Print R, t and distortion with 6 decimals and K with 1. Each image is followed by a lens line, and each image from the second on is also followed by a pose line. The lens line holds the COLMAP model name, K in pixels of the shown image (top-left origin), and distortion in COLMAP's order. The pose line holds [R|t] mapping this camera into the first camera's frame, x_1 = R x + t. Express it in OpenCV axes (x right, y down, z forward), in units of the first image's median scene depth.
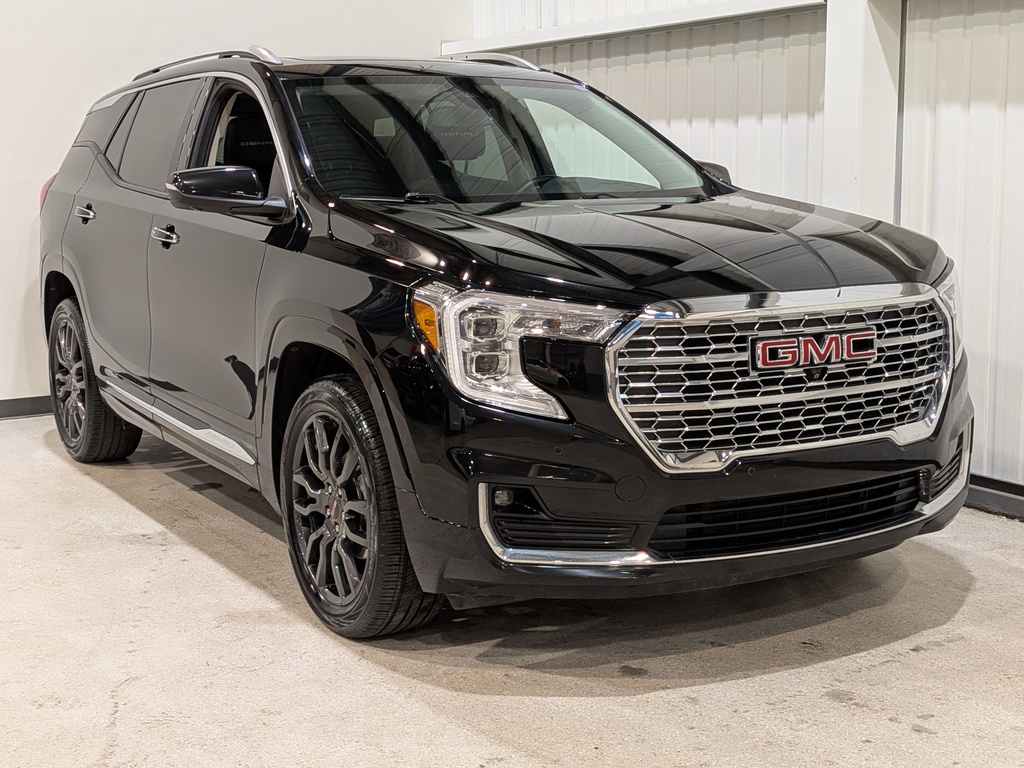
lens RADIAL K [[710.4, 0, 507.3], [0, 710.4, 378.8], [0, 0, 1]] dist [0.002917, -0.015658]
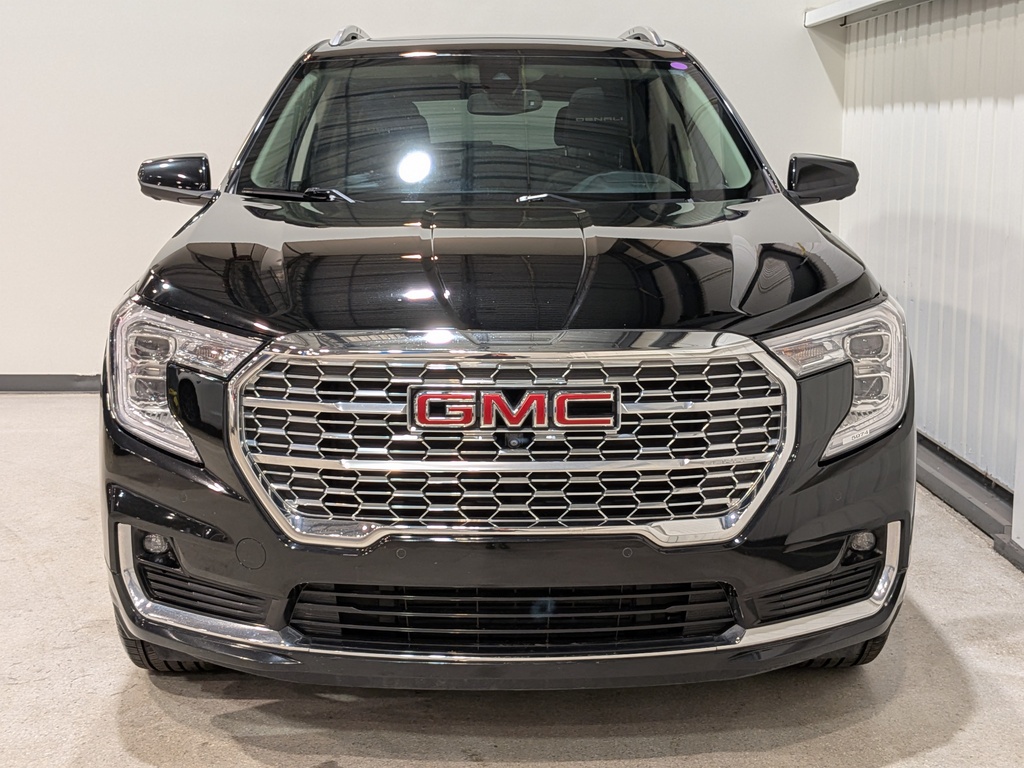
lens RADIAL K [[756.7, 0, 512.4], [0, 756.7, 388.0], [0, 0, 1]] dist [0.013952, -0.040118]
pose [[0.965220, 0.086553, -0.246698, 0.638586], [-0.090191, 0.995919, -0.003461, -0.061137], [0.245391, 0.025591, 0.969086, 0.197601]]
